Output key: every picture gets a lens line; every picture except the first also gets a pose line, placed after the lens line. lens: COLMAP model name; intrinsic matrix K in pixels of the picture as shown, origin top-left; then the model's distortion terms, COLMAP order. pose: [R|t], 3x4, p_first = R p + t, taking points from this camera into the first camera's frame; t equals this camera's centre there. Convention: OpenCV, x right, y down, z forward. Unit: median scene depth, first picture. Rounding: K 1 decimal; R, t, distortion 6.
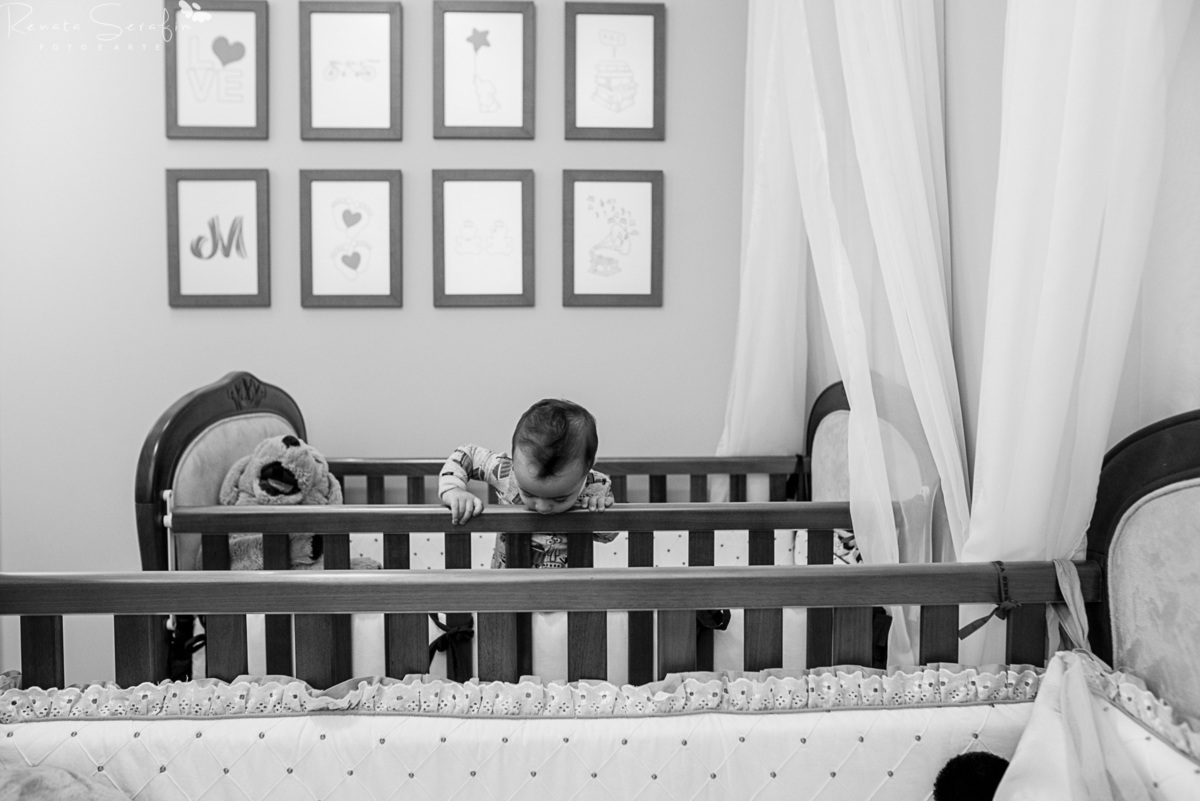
lens RADIAL K [[848.9, 0, 613.3], [0, 848.9, 397.6], [0, 0, 1]] dist [-0.049227, 0.042338]
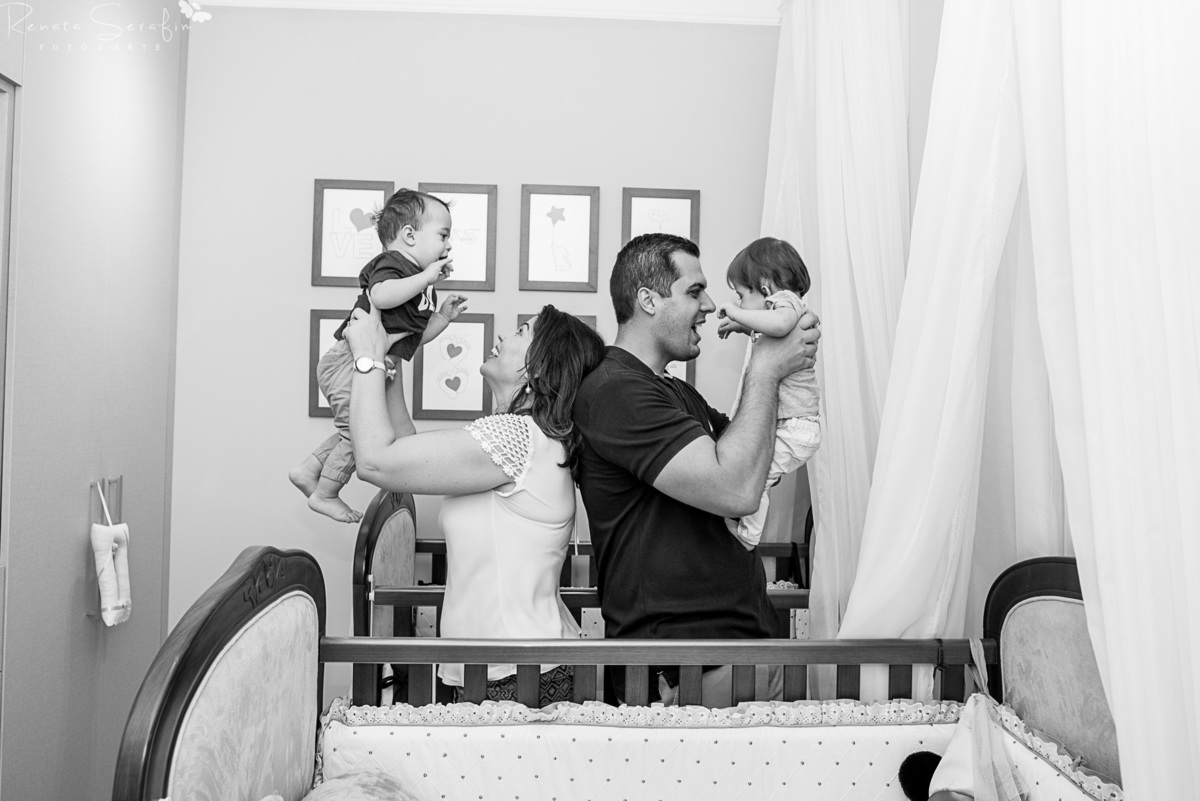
lens RADIAL K [[853.9, 0, 597.2], [0, 853.9, 406.2], [0, 0, 1]] dist [-0.080137, 0.146568]
pose [[0.999845, 0.017166, 0.003930, -0.239854], [-0.016981, 0.998931, -0.043004, -0.190130], [-0.004663, 0.042931, 0.999067, -0.725886]]
